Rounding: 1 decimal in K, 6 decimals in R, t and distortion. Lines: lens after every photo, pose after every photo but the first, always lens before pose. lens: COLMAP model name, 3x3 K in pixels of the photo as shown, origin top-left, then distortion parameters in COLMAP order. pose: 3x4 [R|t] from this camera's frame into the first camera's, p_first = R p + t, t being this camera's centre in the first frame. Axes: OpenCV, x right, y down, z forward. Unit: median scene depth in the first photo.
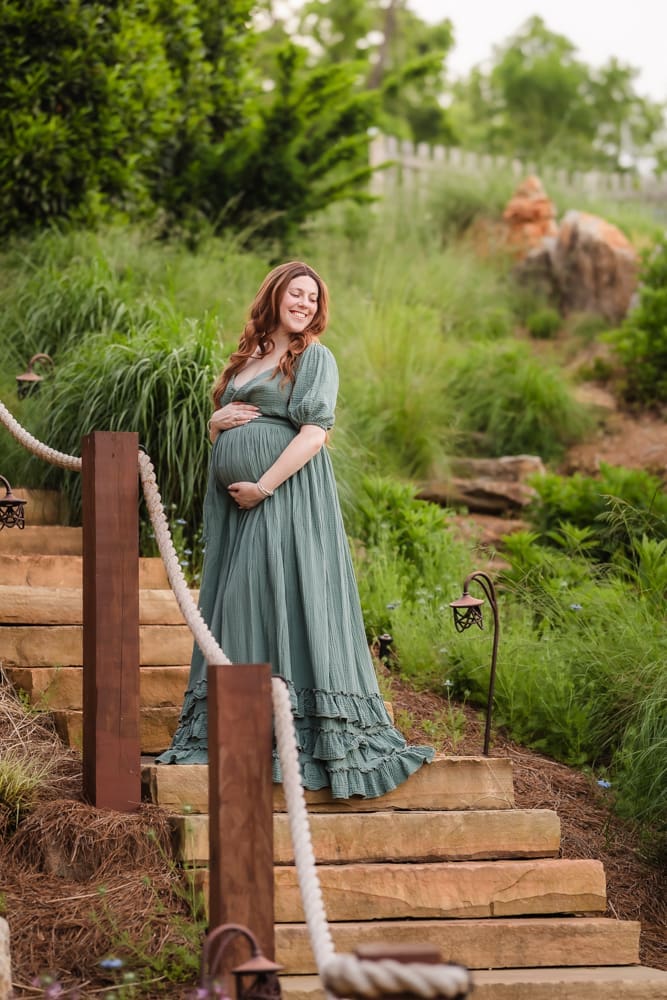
lens RADIAL K [[2774.6, 0, 333.5], [0, 2774.6, 500.0], [0, 0, 1]] dist [0.027639, 0.381940]
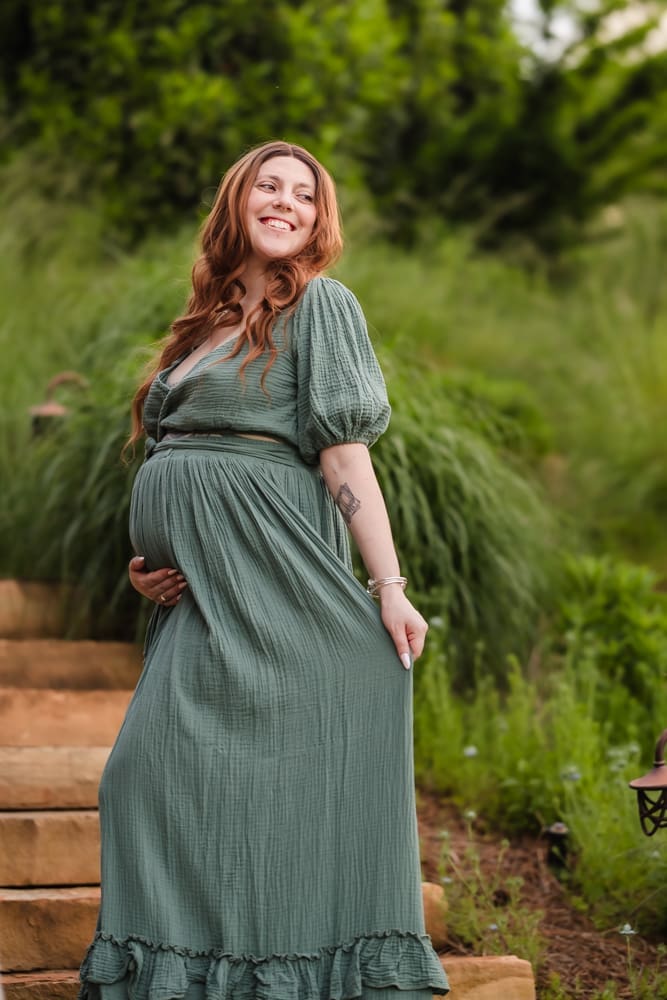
lens RADIAL K [[2774.6, 0, 333.5], [0, 2774.6, 500.0], [0, 0, 1]] dist [0.027639, 0.381940]
pose [[0.986890, -0.016148, -0.160587, 0.045467], [0.009982, 0.999184, -0.039128, 0.002170], [0.161088, 0.037012, 0.986246, 0.287789]]
